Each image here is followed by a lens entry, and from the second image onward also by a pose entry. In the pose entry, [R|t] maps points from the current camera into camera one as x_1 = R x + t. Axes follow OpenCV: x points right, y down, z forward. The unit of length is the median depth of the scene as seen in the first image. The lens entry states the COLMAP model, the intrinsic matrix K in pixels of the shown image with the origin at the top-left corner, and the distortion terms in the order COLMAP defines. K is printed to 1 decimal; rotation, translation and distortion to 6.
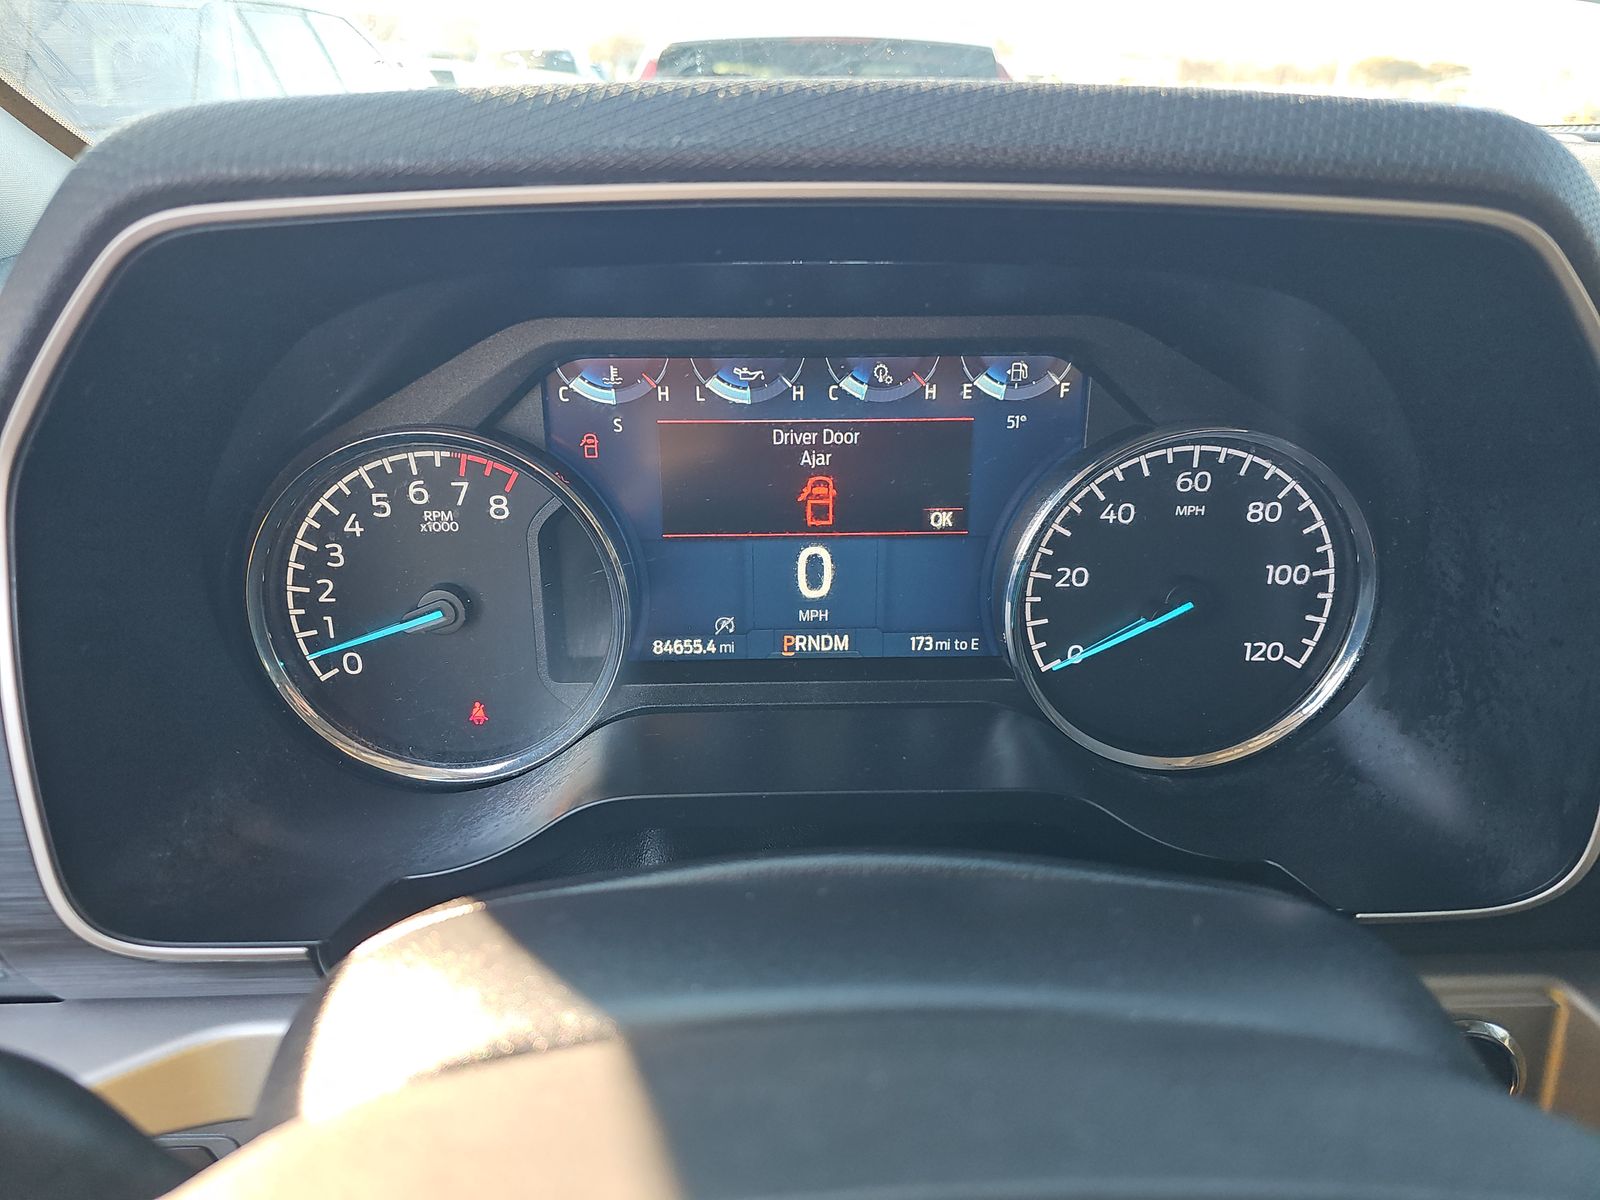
lens RADIAL K [[1073.1, 0, 798.6], [0, 1073.1, 613.0], [0, 0, 1]] dist [0.032578, -0.003722]
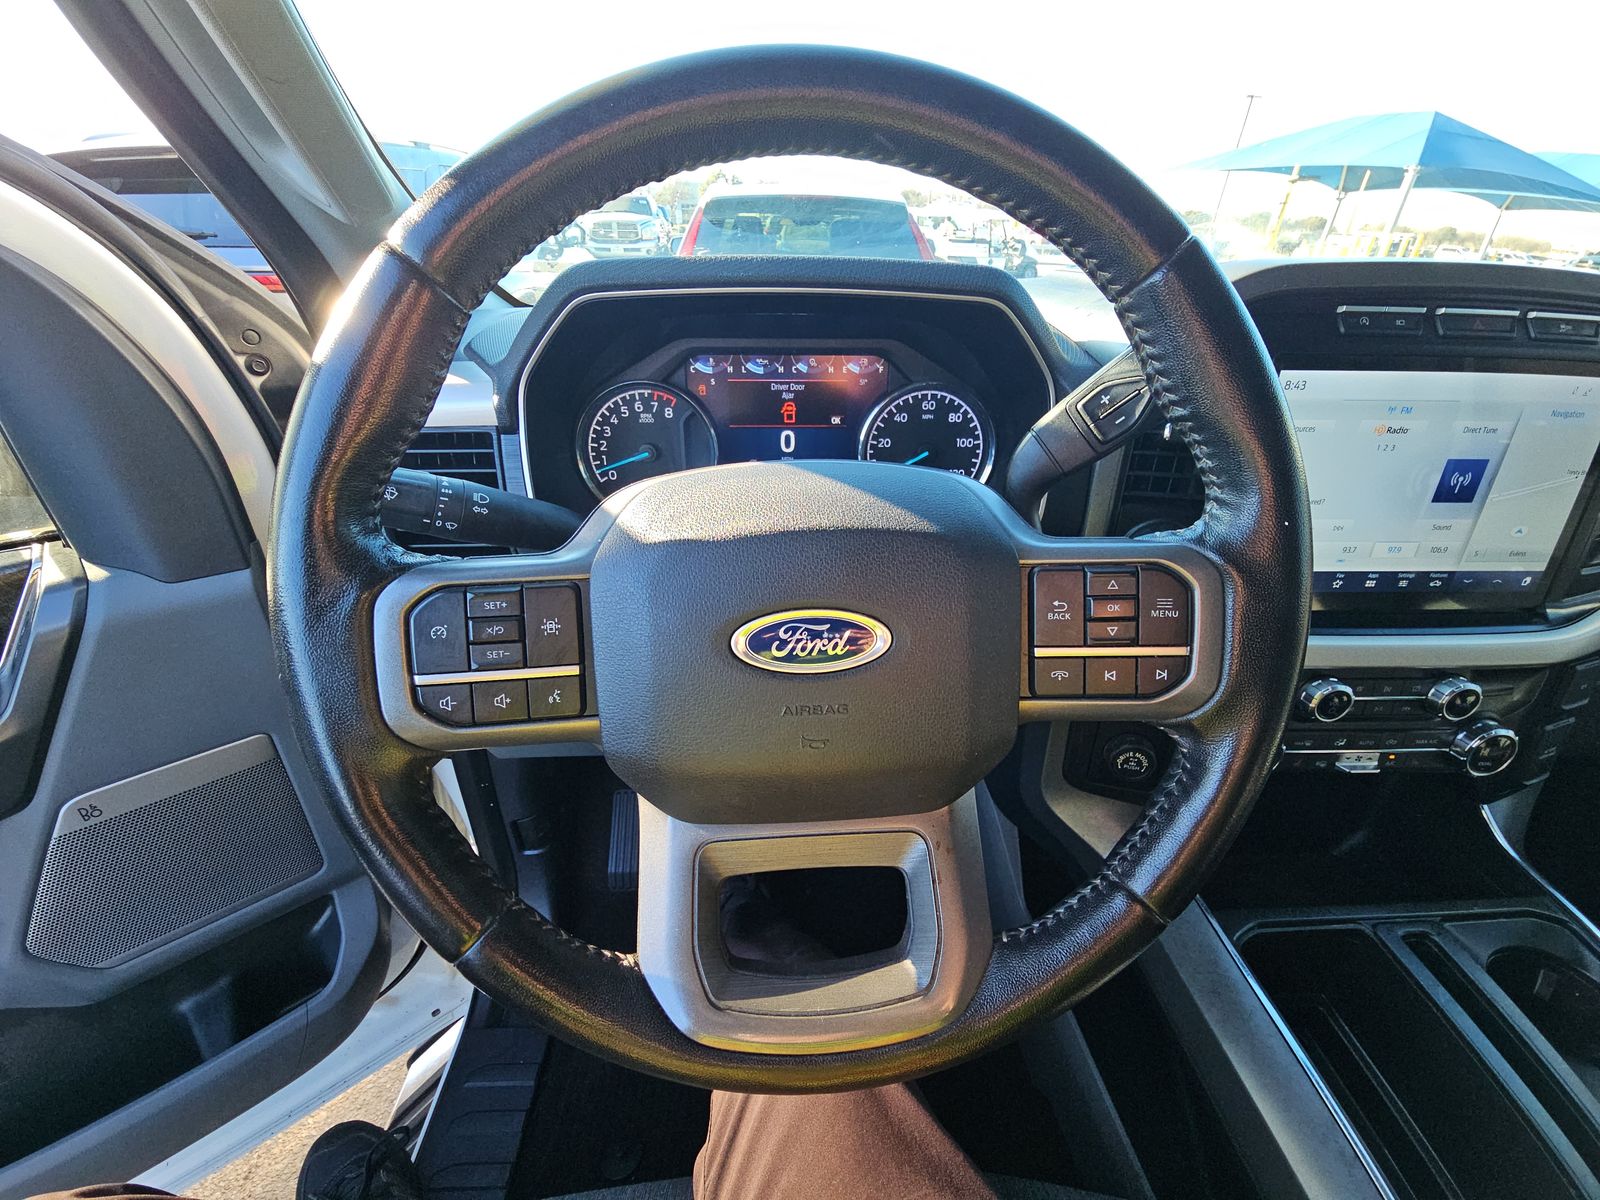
lens RADIAL K [[646.7, 0, 811.3], [0, 646.7, 612.1], [0, 0, 1]] dist [0.004822, -0.004939]
pose [[0.999859, 0.003325, 0.016440, 0.049693], [-0.004595, 0.996959, 0.077794, 0.266059], [-0.016132, -0.077859, 0.996834, -0.636719]]
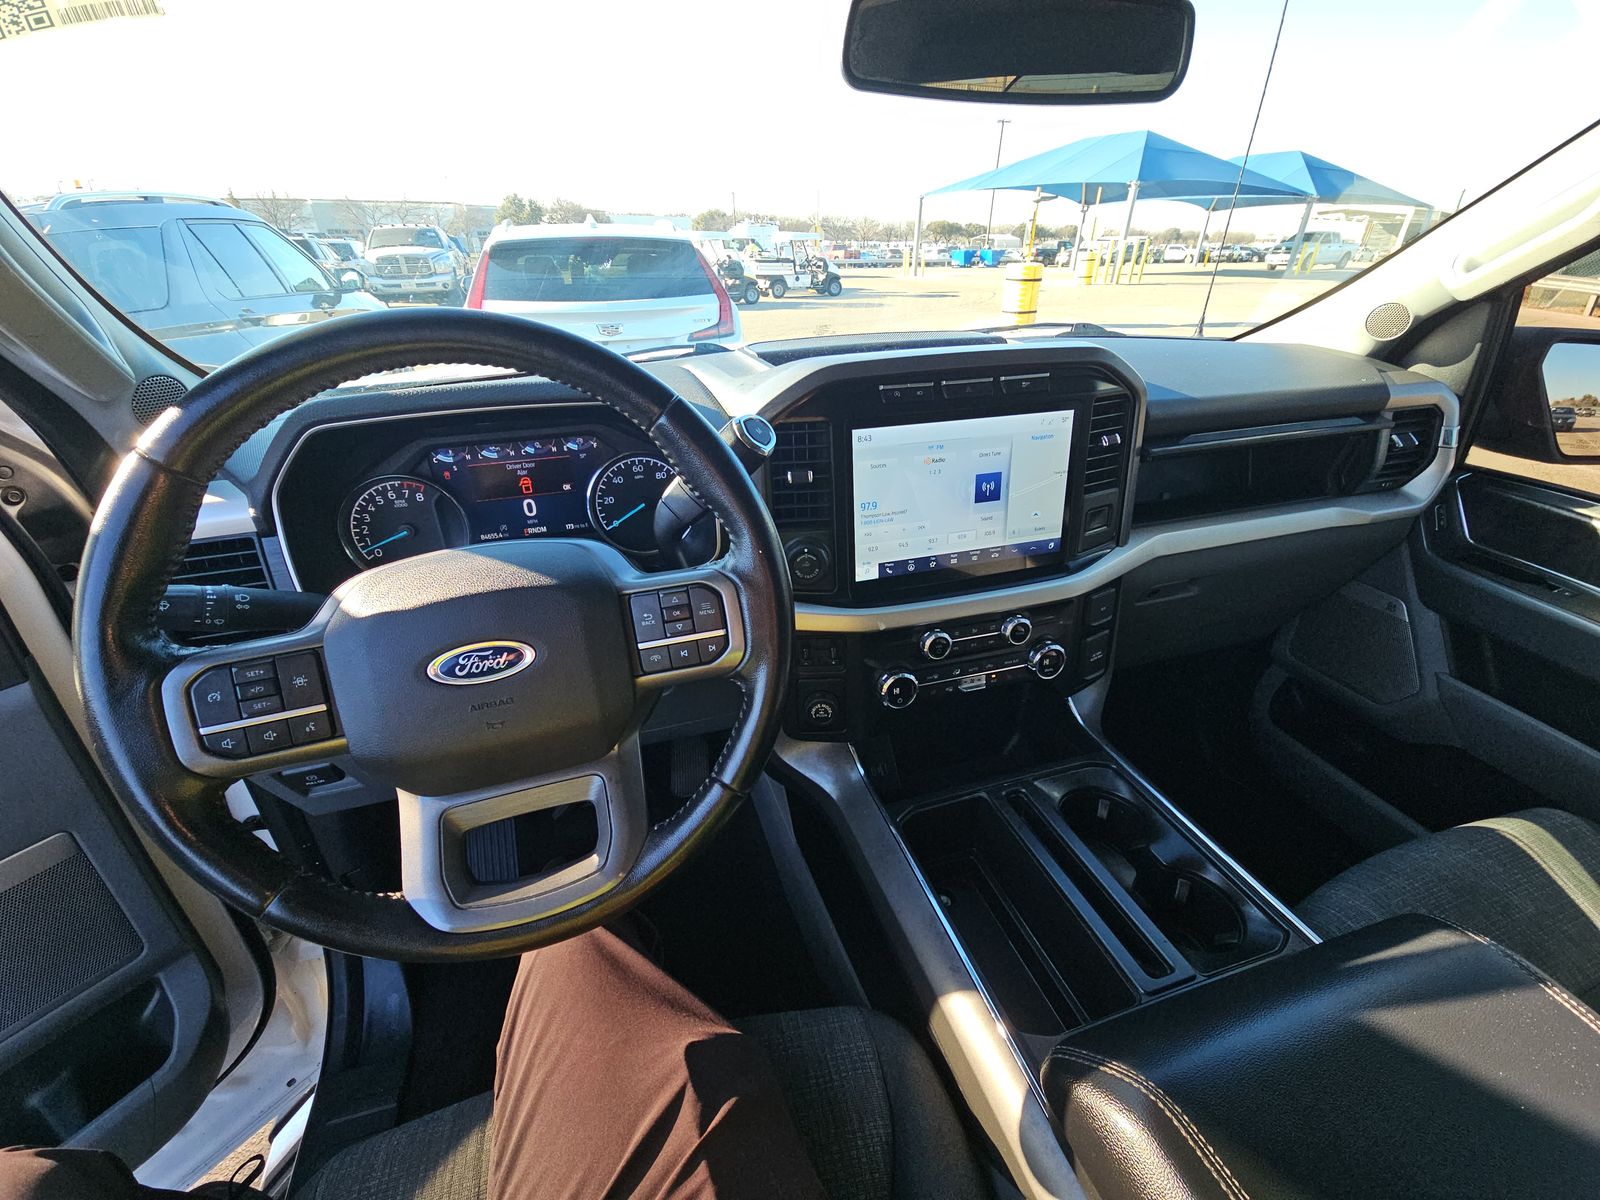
lens RADIAL K [[646.7, 0, 811.0], [0, 646.7, 611.6], [0, 0, 1]] dist [0.004822, -0.004939]
pose [[0.966419, -0.144685, 0.212368, 0.395241], [0.132632, 0.988689, 0.070024, 0.261585], [-0.220097, -0.039505, 0.974678, -1.170699]]
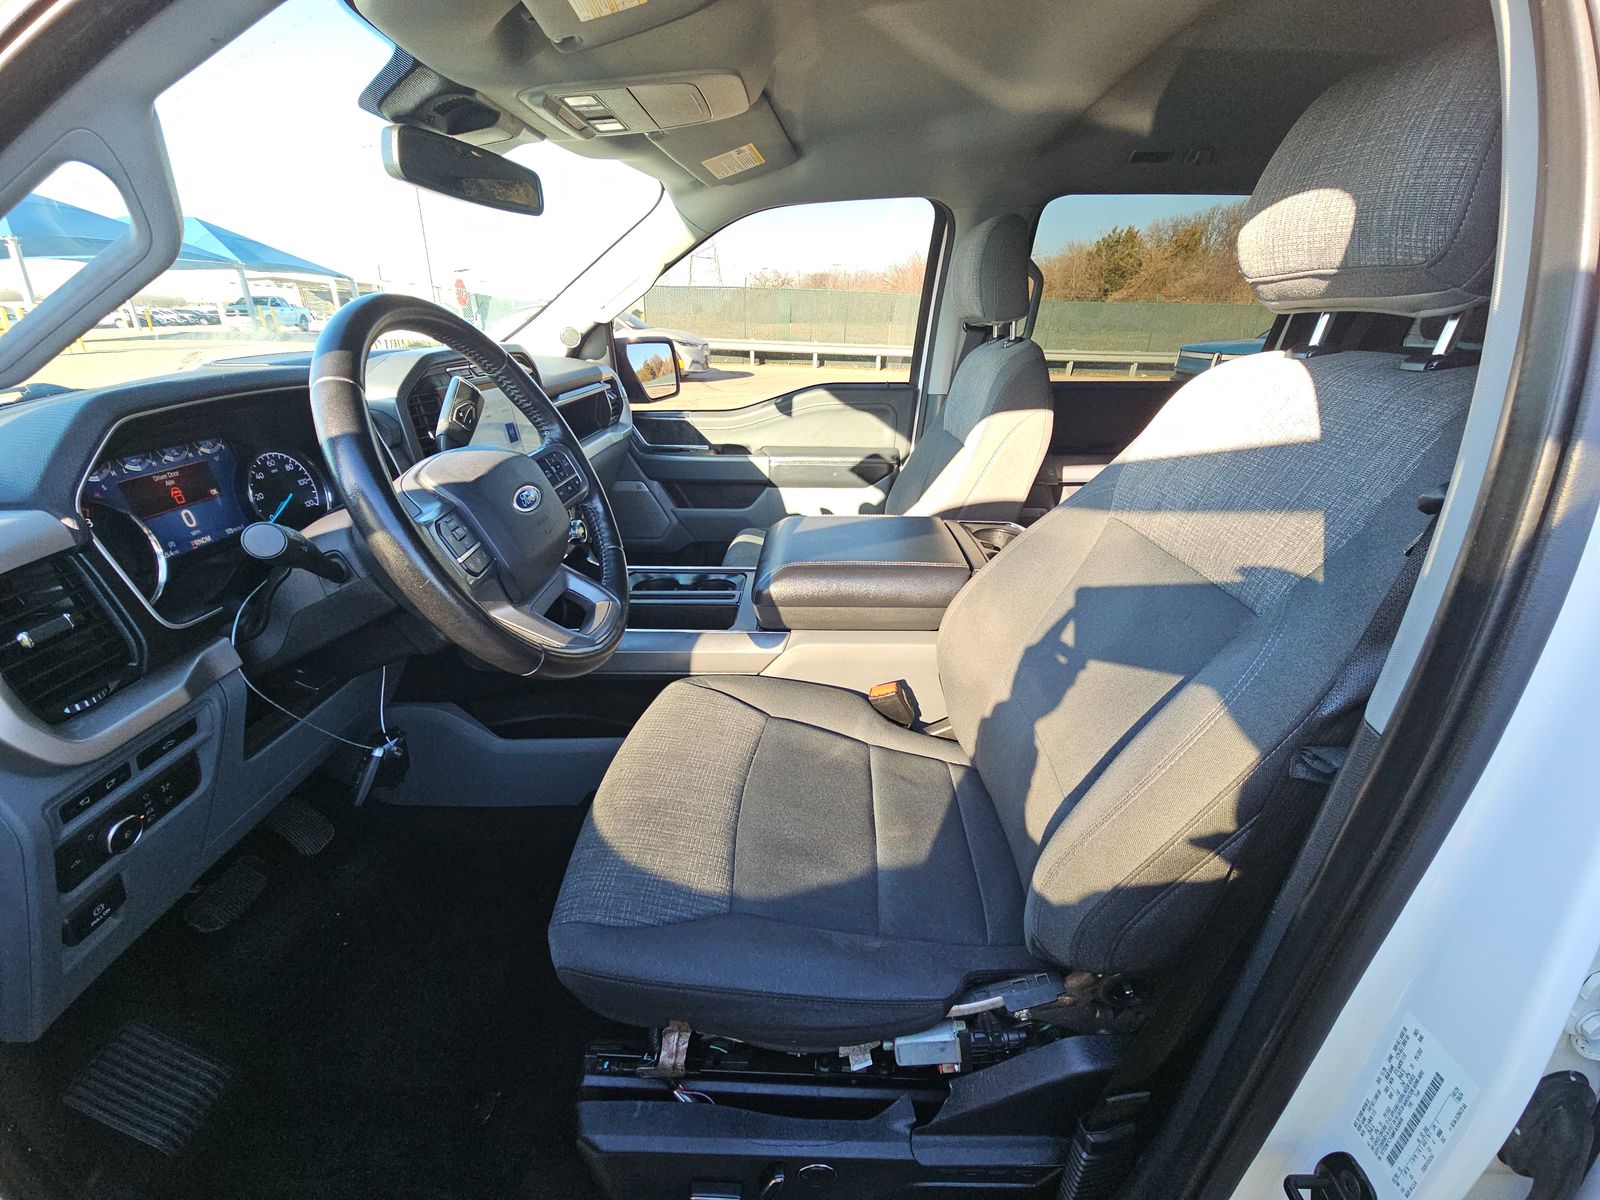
lens RADIAL K [[678.1, 0, 803.6], [0, 678.1, 601.8], [0, 0, 1]] dist [0.000236, -0.000302]
pose [[0.049548, -0.397075, 0.916448, -1.864298], [0.428310, 0.837368, 0.339655, 0.269616], [-0.902272, 0.375695, 0.211561, -0.964396]]
